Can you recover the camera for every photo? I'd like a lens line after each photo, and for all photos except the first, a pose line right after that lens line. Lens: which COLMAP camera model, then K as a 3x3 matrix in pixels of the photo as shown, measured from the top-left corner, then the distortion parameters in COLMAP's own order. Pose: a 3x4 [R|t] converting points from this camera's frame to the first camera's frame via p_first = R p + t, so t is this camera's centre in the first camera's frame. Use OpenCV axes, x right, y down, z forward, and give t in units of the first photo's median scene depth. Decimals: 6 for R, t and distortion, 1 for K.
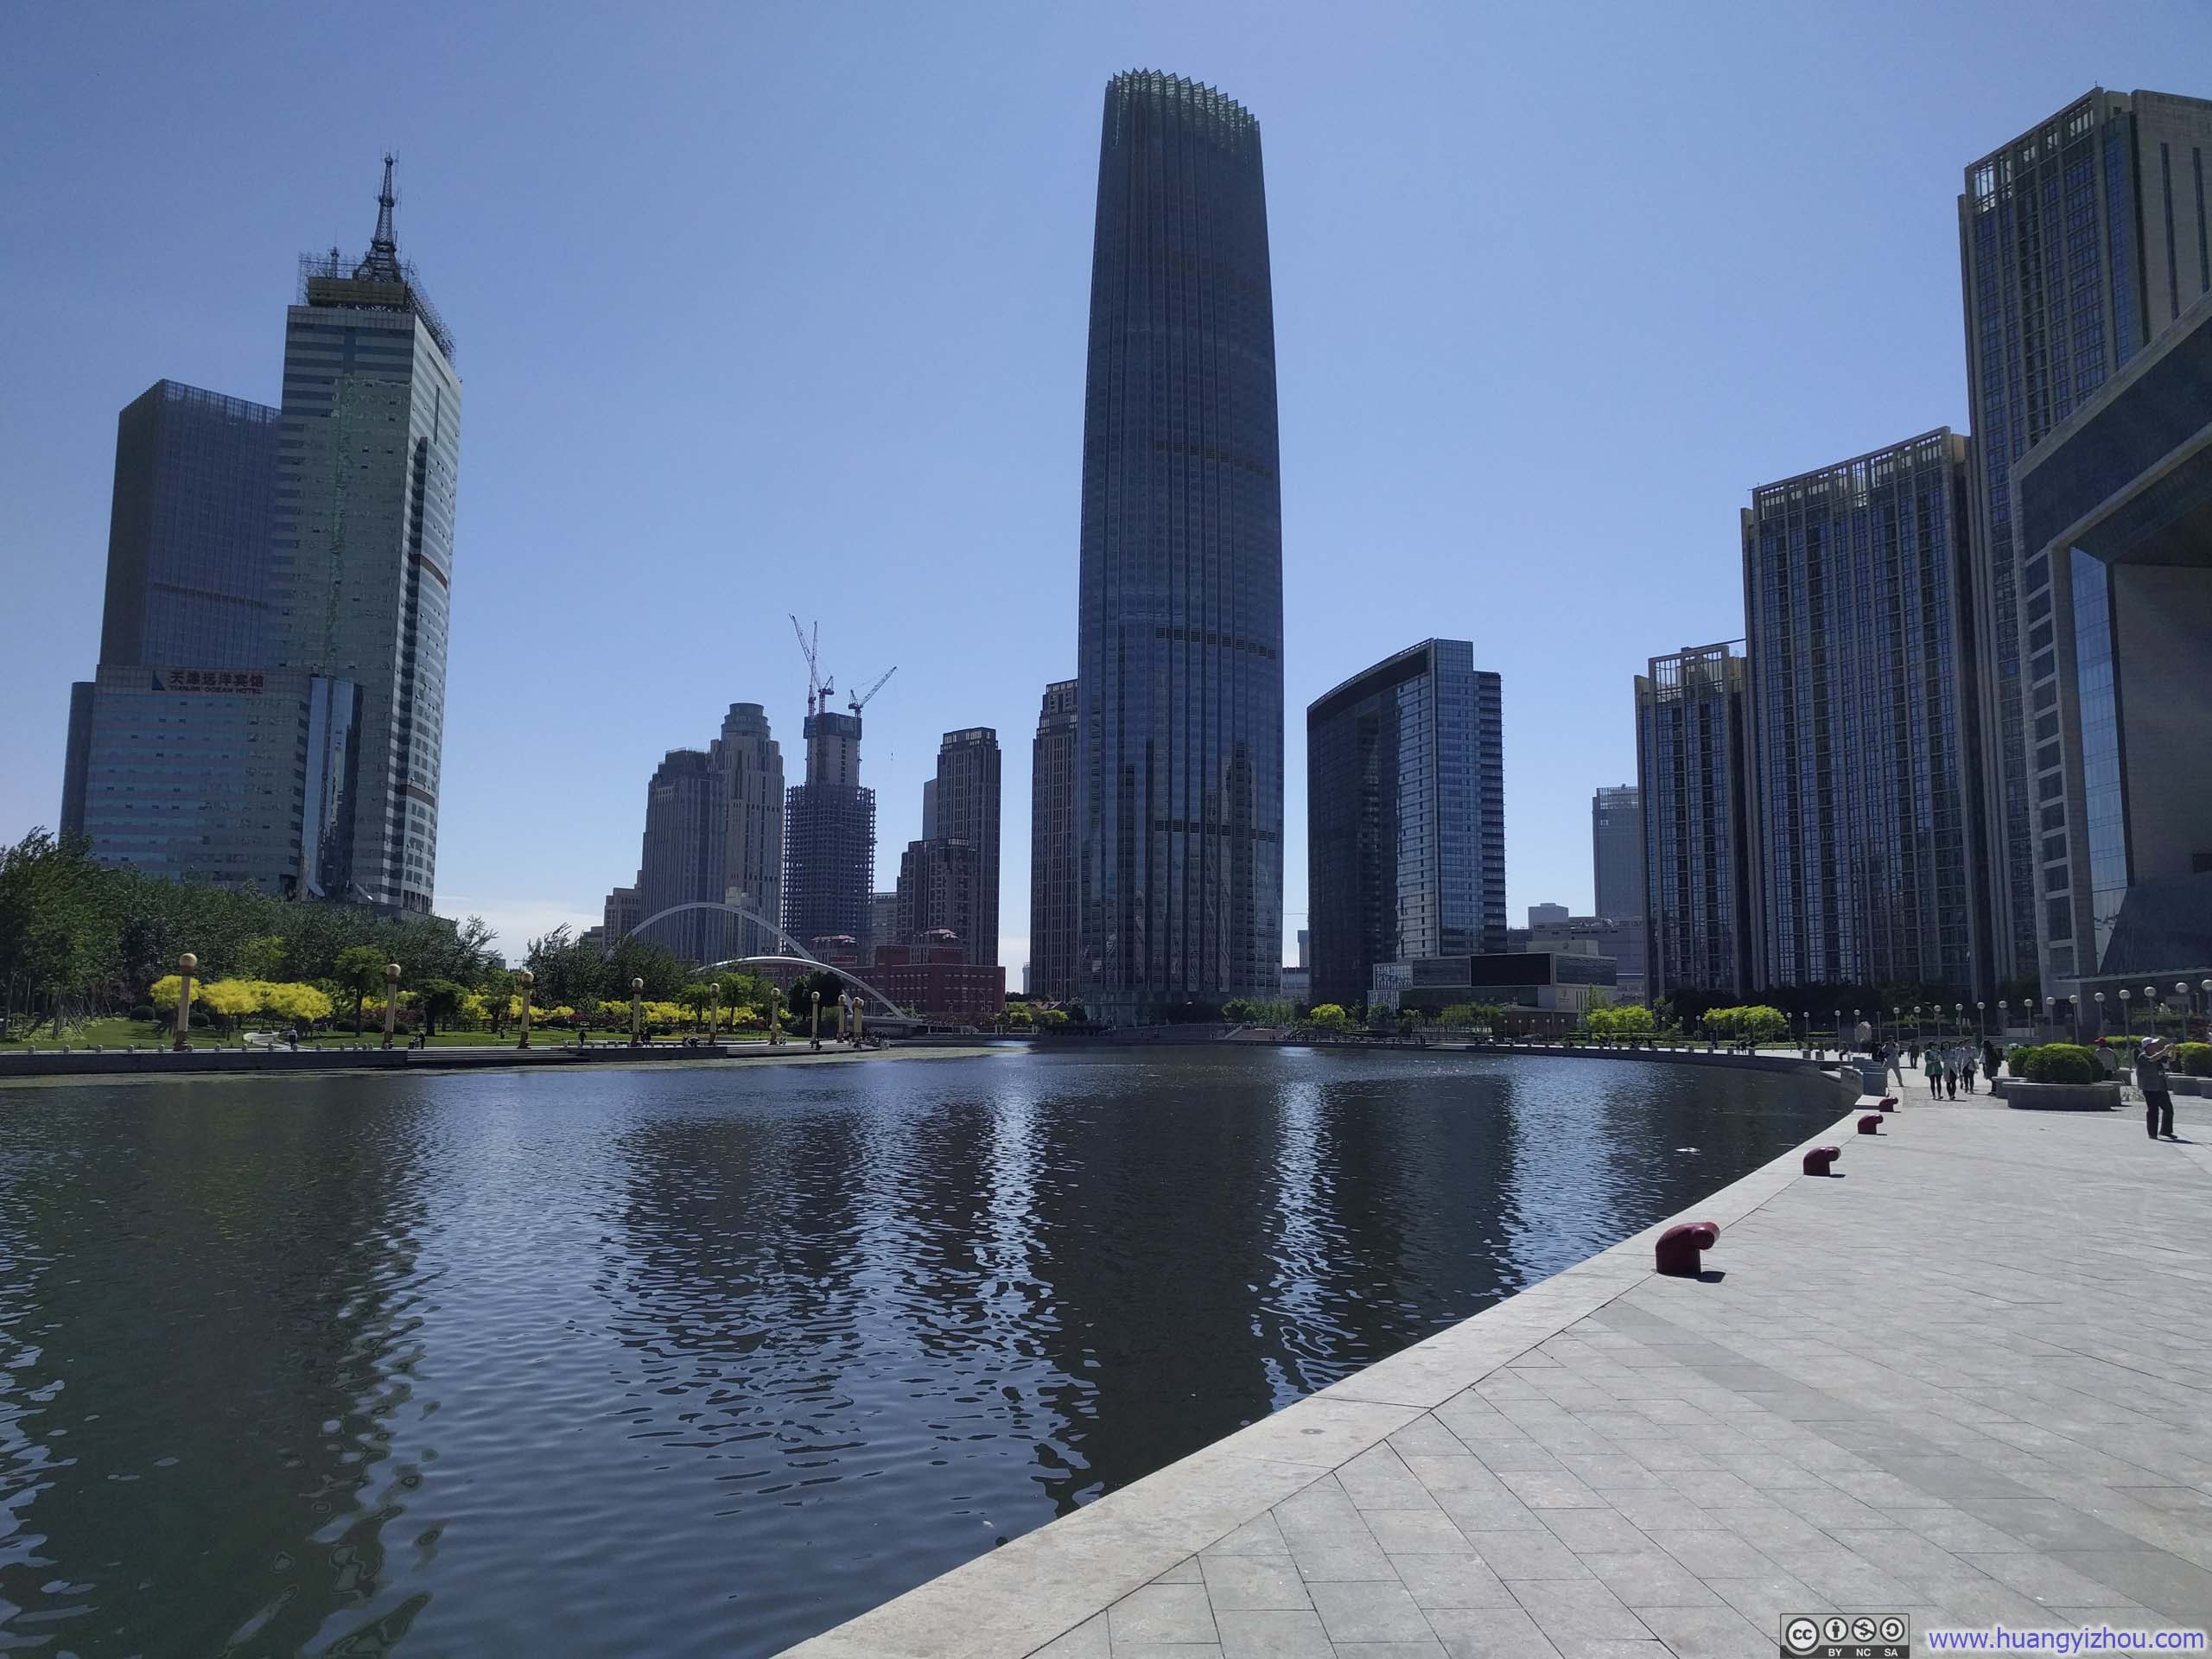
lens RADIAL K [[1640.2, 0, 1102.3], [0, 1640.2, 842.6], [0, 0, 1]] dist [0.000151, 0.010789]
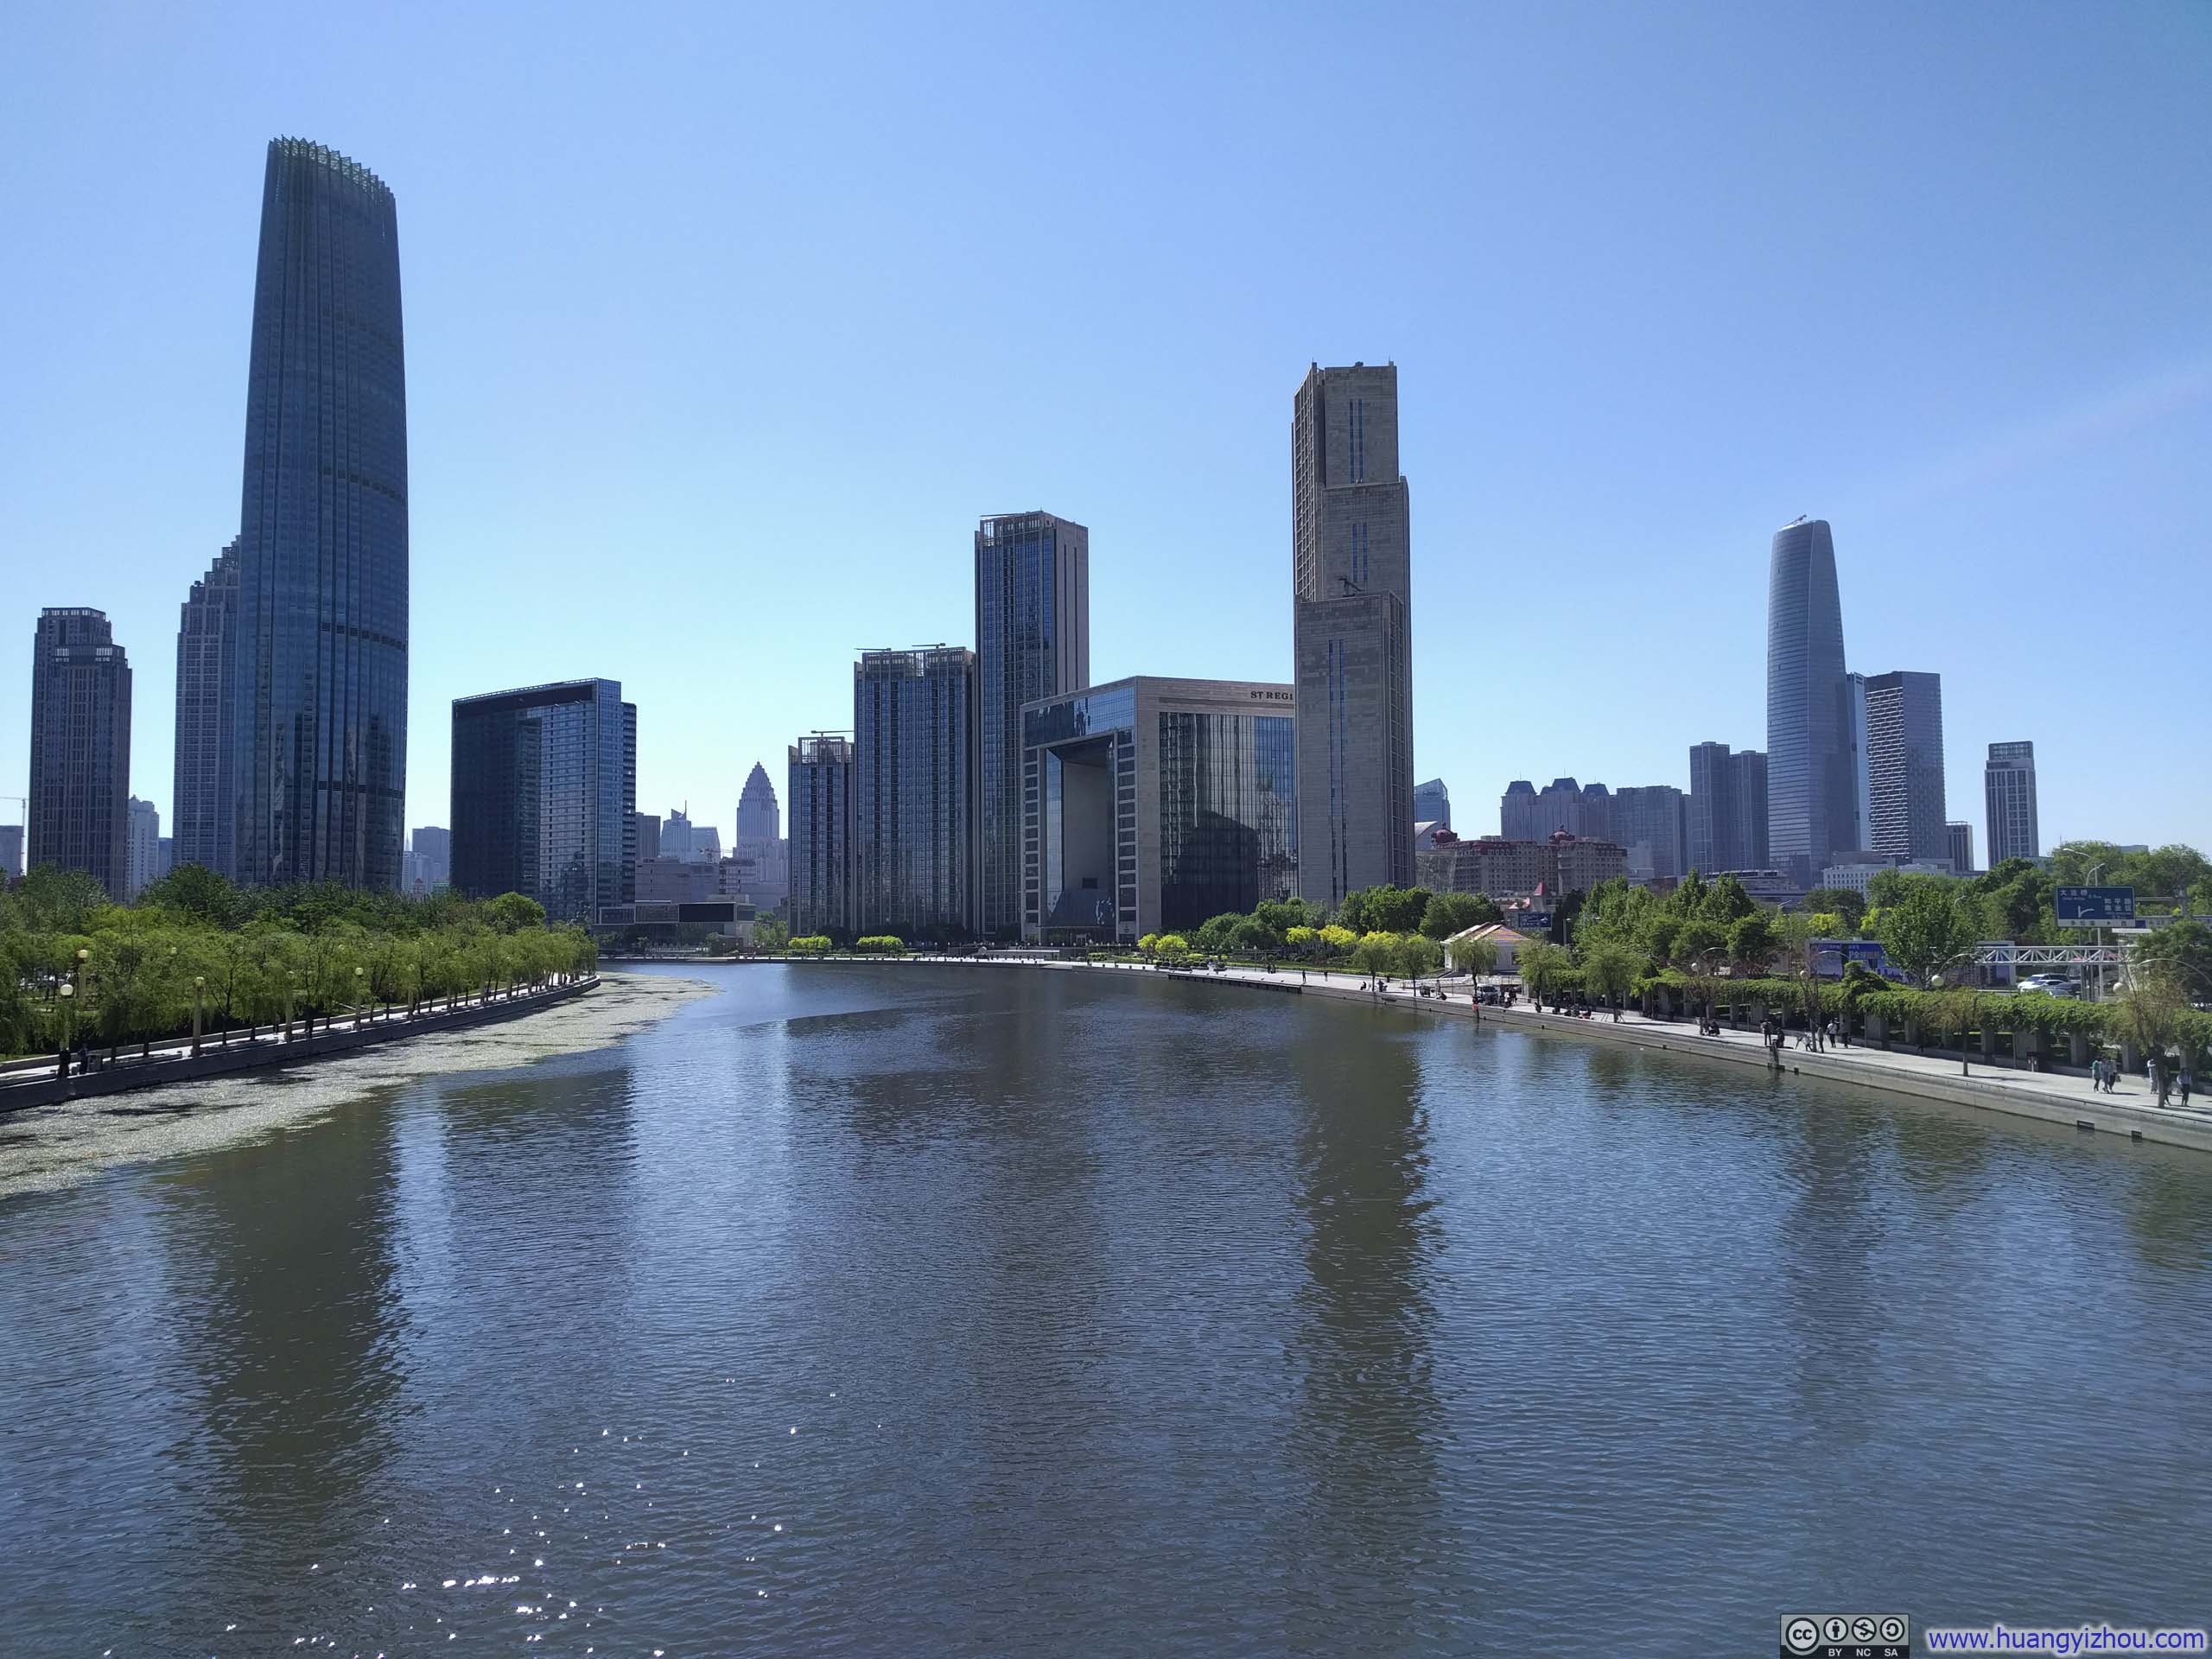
lens RADIAL K [[1640.2, 0, 1105.6], [0, 1640.2, 830.0], [0, 0, 1]] dist [0.000151, 0.010789]
pose [[0.752683, 0.029036, 0.657742, -0.586255], [-0.061587, 0.997752, 0.026431, -0.081345], [-0.655496, -0.060403, 0.752779, -0.557939]]
